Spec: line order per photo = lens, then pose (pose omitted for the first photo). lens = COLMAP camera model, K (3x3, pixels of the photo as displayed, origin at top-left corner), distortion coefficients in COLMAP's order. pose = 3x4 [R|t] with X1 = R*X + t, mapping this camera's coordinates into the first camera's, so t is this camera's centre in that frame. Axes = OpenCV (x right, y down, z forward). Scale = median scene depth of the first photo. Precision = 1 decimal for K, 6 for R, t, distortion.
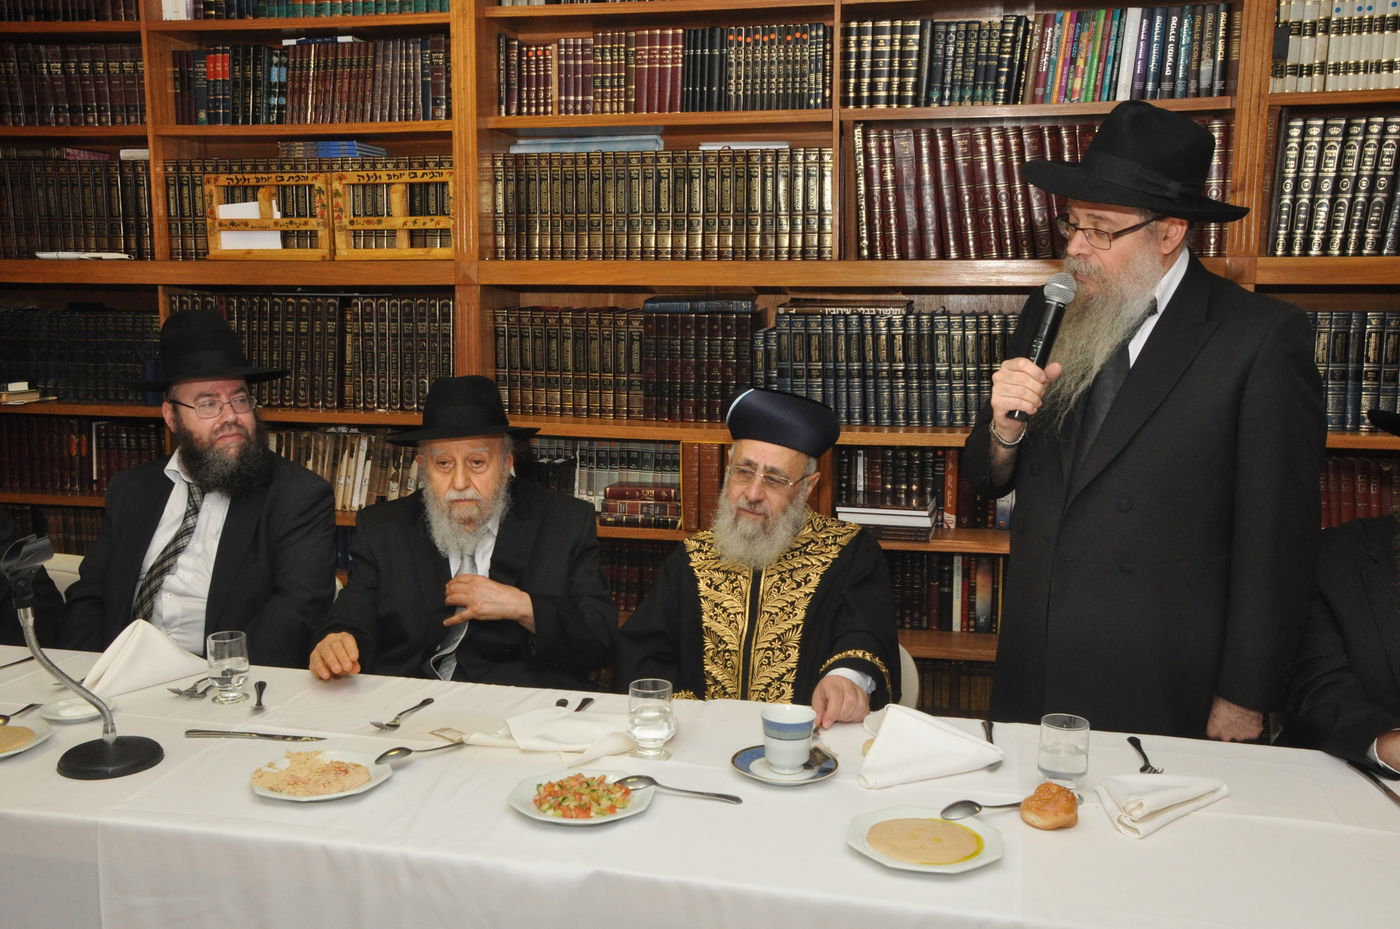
lens RADIAL K [[1341.3, 0, 709.2], [0, 1341.3, 469.9], [0, 0, 1]] dist [0.003744, 0.000000]
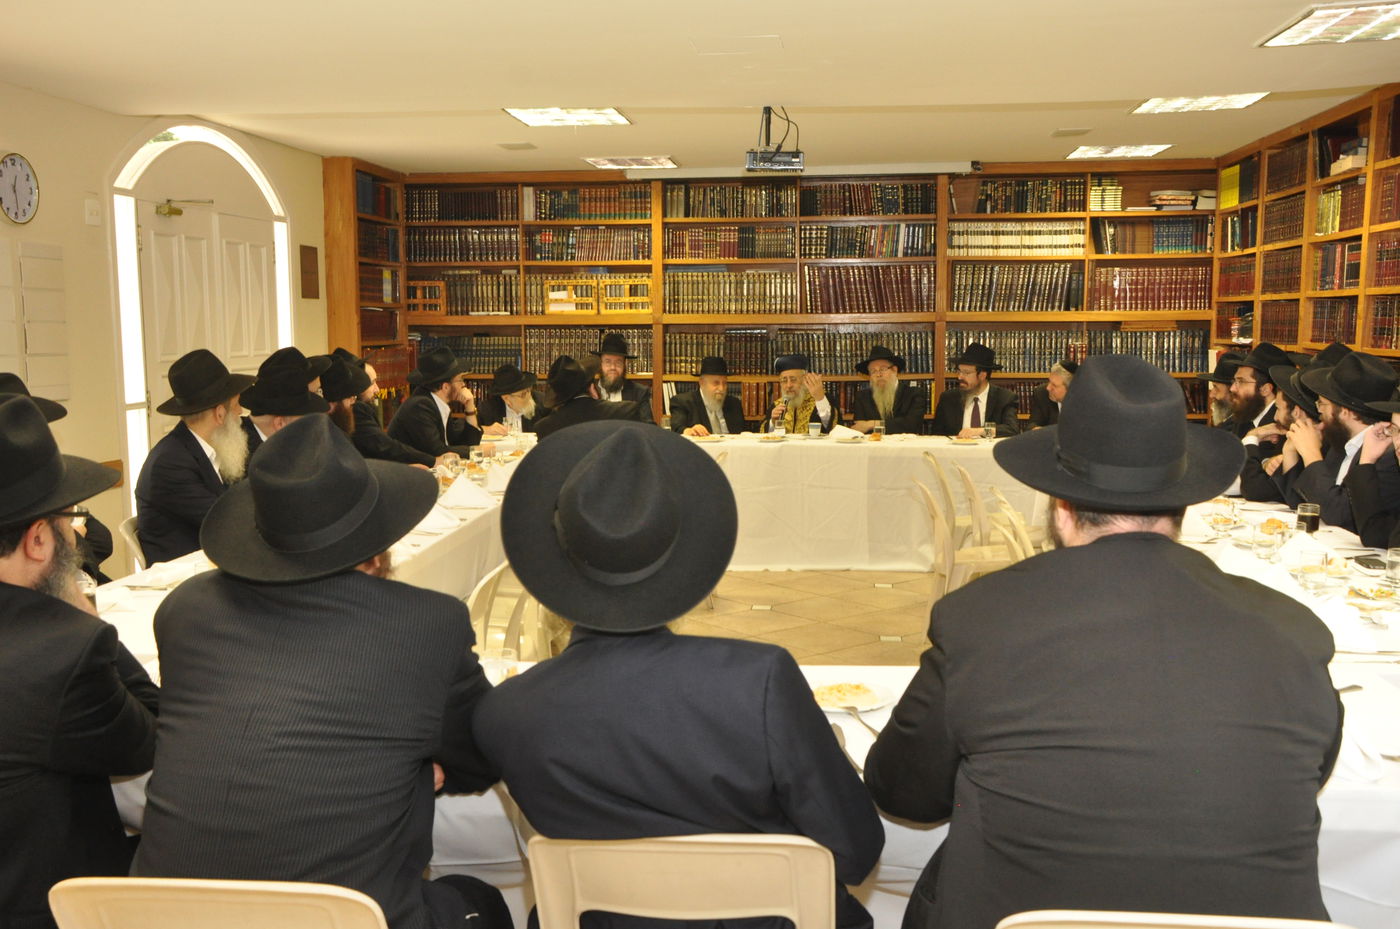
lens RADIAL K [[1375.9, 0, 695.9], [0, 1375.9, 466.4], [0, 0, 1]] dist [-0.008791, 0.000000]
pose [[0.991255, -0.019647, 0.130487, -0.460571], [0.024816, 0.998965, -0.038106, 0.241832], [-0.129603, 0.041011, 0.990717, -1.640887]]
